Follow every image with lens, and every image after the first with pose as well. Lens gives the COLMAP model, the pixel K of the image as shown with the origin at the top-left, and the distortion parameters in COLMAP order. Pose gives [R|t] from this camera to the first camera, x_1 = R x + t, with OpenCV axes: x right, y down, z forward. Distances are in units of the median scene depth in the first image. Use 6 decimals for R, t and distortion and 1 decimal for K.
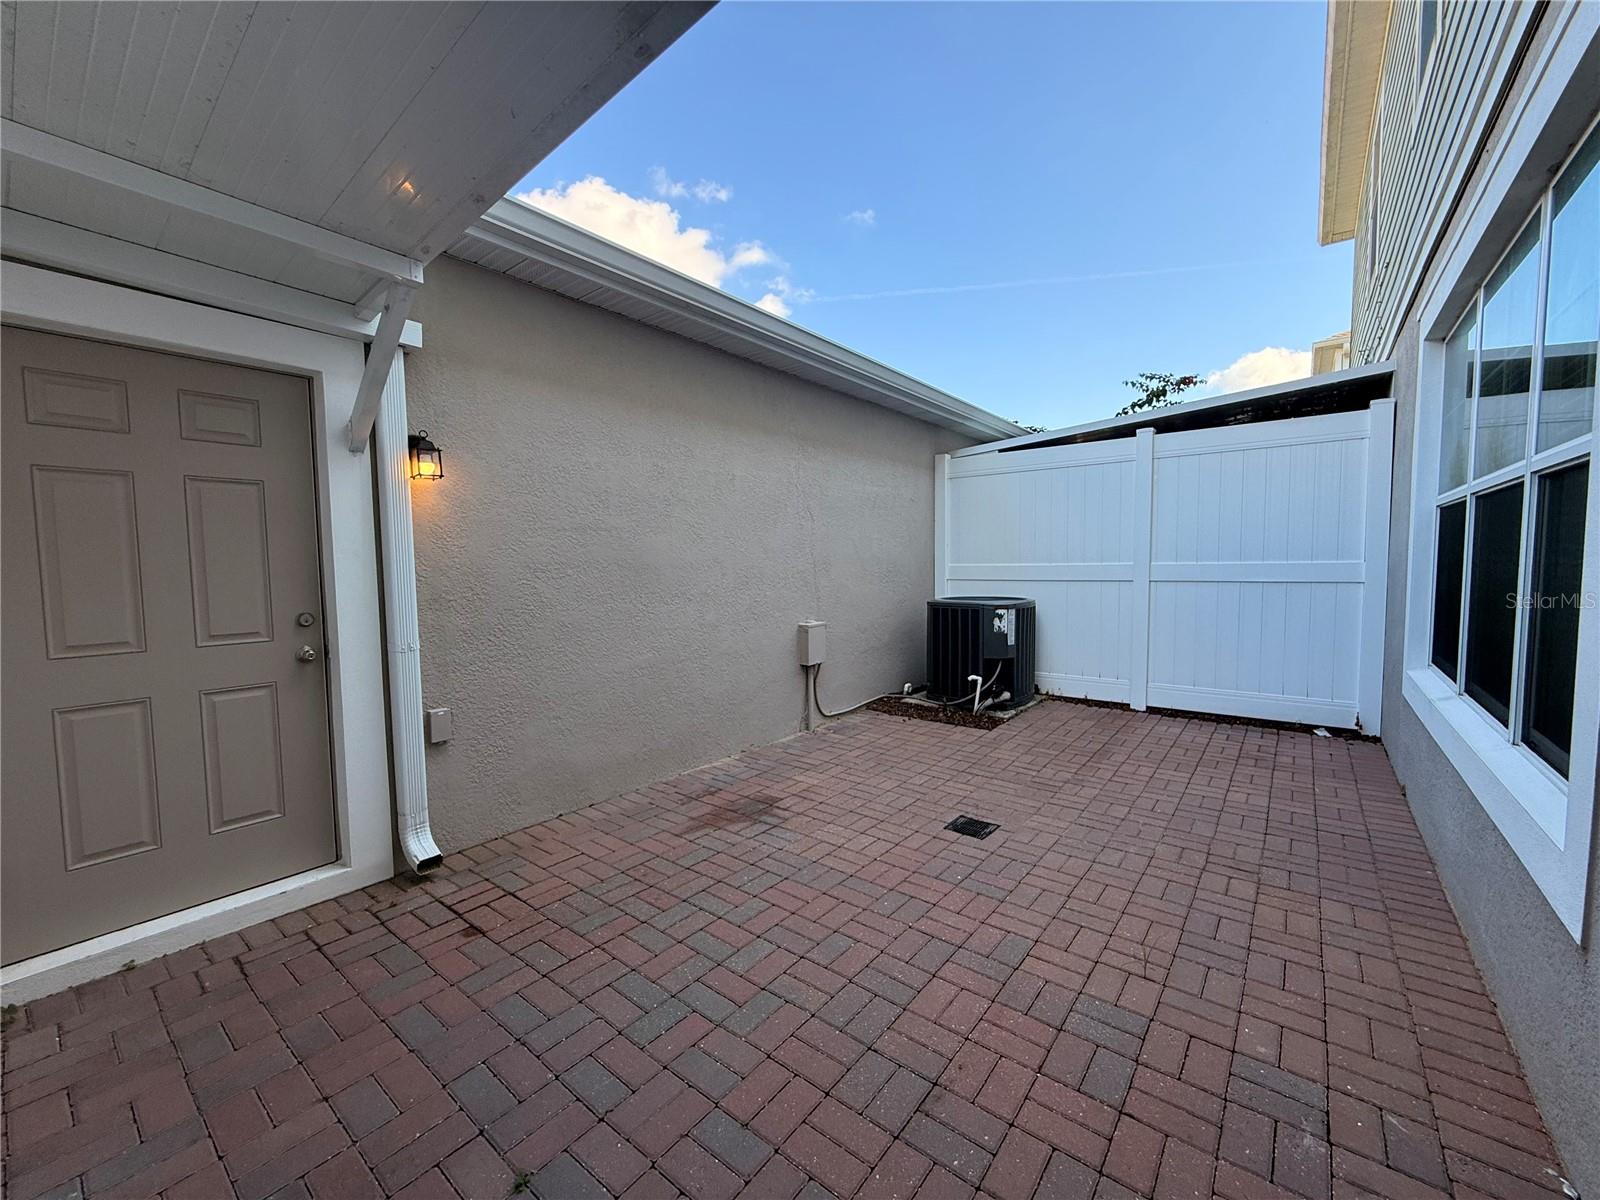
lens RADIAL K [[638.2, 0, 800.0], [0, 638.2, 600.0], [0, 0, 1]] dist [-0.002032, -0.000842]
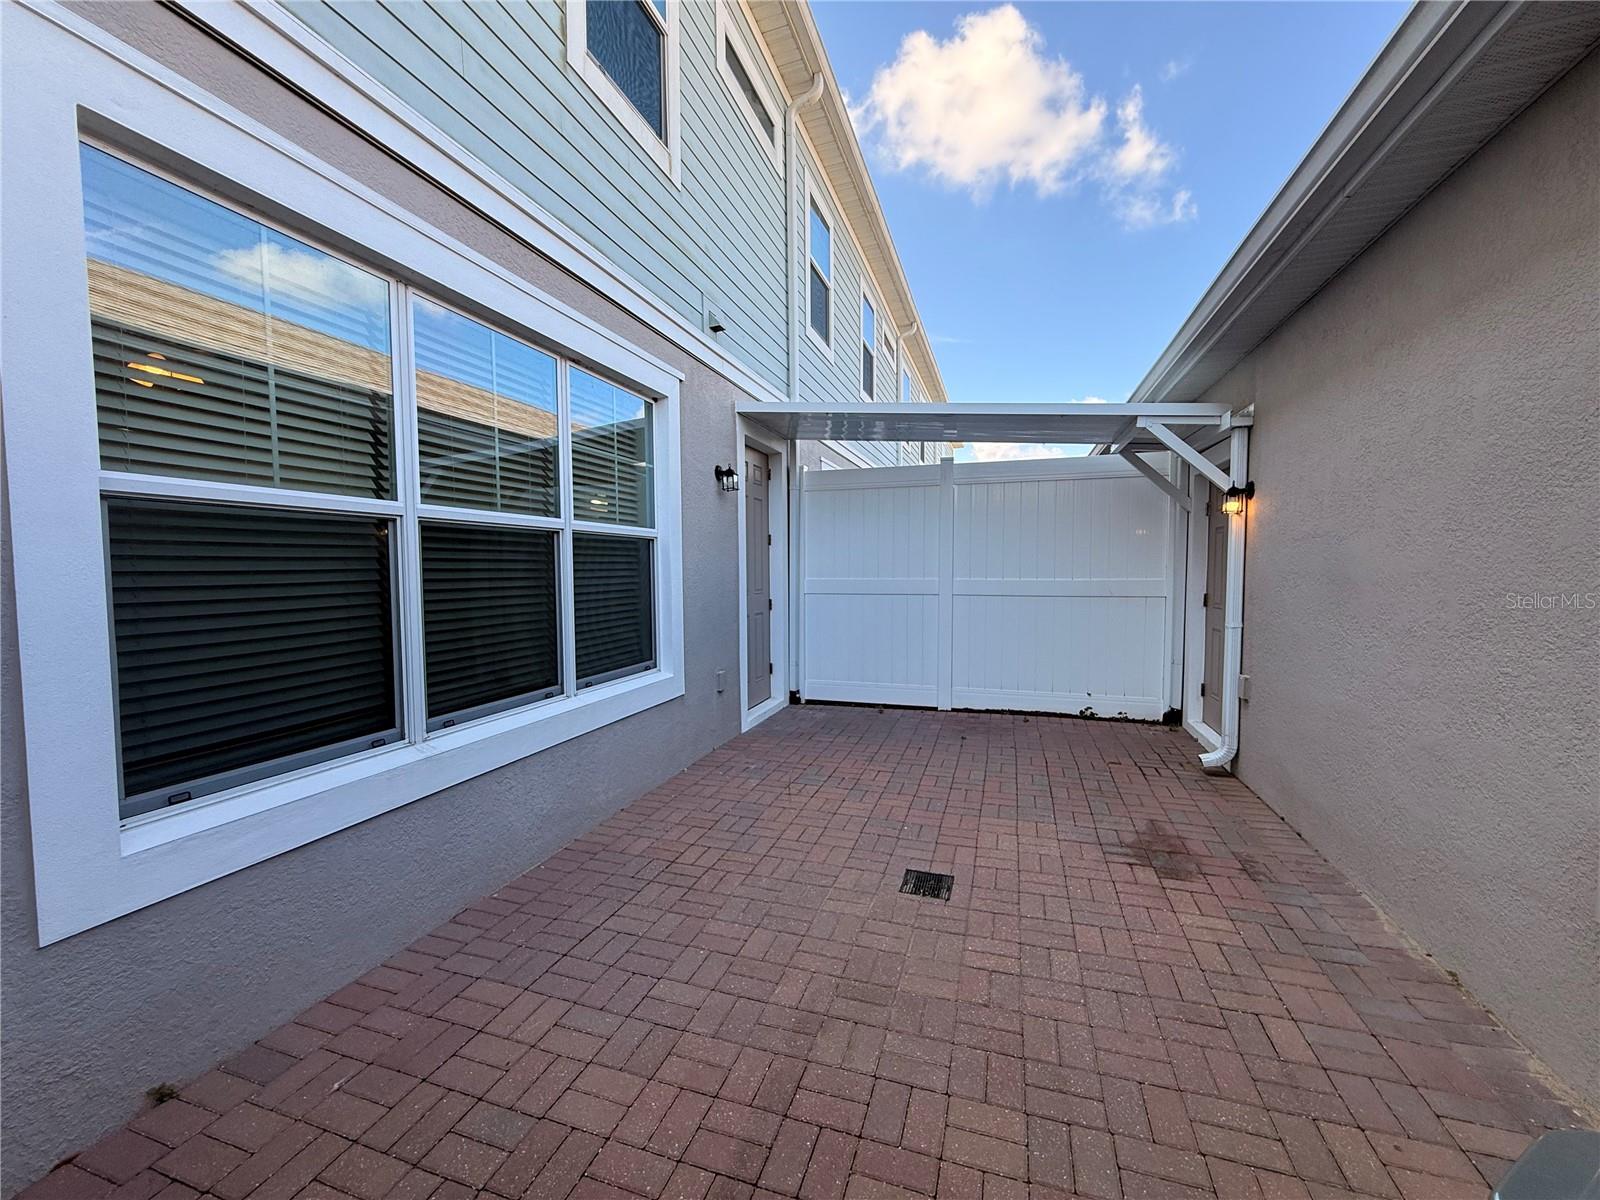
lens RADIAL K [[638.2, 0, 800.0], [0, 638.2, 600.0], [0, 0, 1]] dist [-0.002032, -0.000842]
pose [[-0.938658, 0.034713, -0.343099, 0.701411], [-0.004995, 0.993448, 0.114177, -0.125941], [0.344814, 0.108887, -0.932334, 1.669311]]
